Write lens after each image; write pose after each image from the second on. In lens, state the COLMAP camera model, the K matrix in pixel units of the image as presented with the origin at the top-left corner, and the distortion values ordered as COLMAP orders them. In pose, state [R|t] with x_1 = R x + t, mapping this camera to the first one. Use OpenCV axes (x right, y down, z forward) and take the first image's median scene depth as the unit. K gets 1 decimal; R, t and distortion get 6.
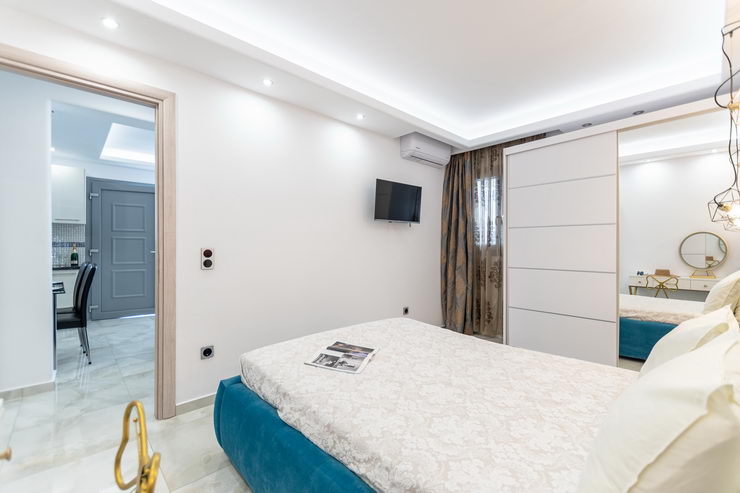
lens RADIAL K [[326.9, 0, 370.0], [0, 326.9, 246.5], [0, 0, 1]] dist [0.013781, 0.000006]
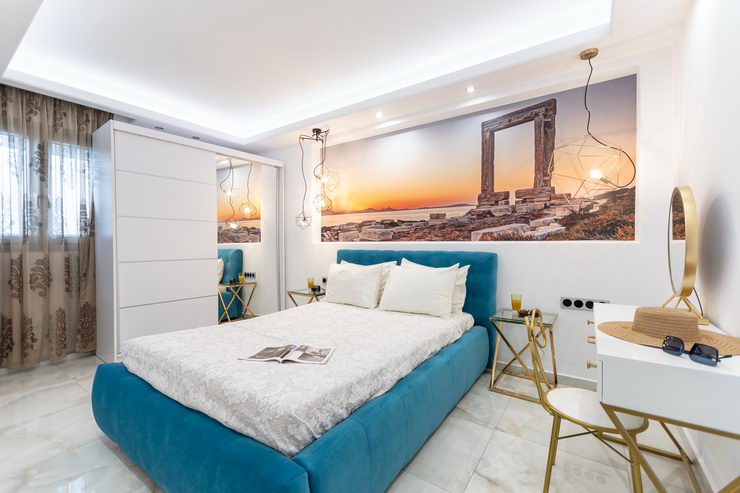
lens RADIAL K [[326.9, 0, 370.0], [0, 326.9, 246.5], [0, 0, 1]] dist [0.013781, 0.000006]
pose [[-0.221972, -0.010925, 0.974992, -0.630117], [-0.000315, 0.999938, 0.011133, 0.013928], [-0.975053, 0.002164, -0.221962, 0.618308]]
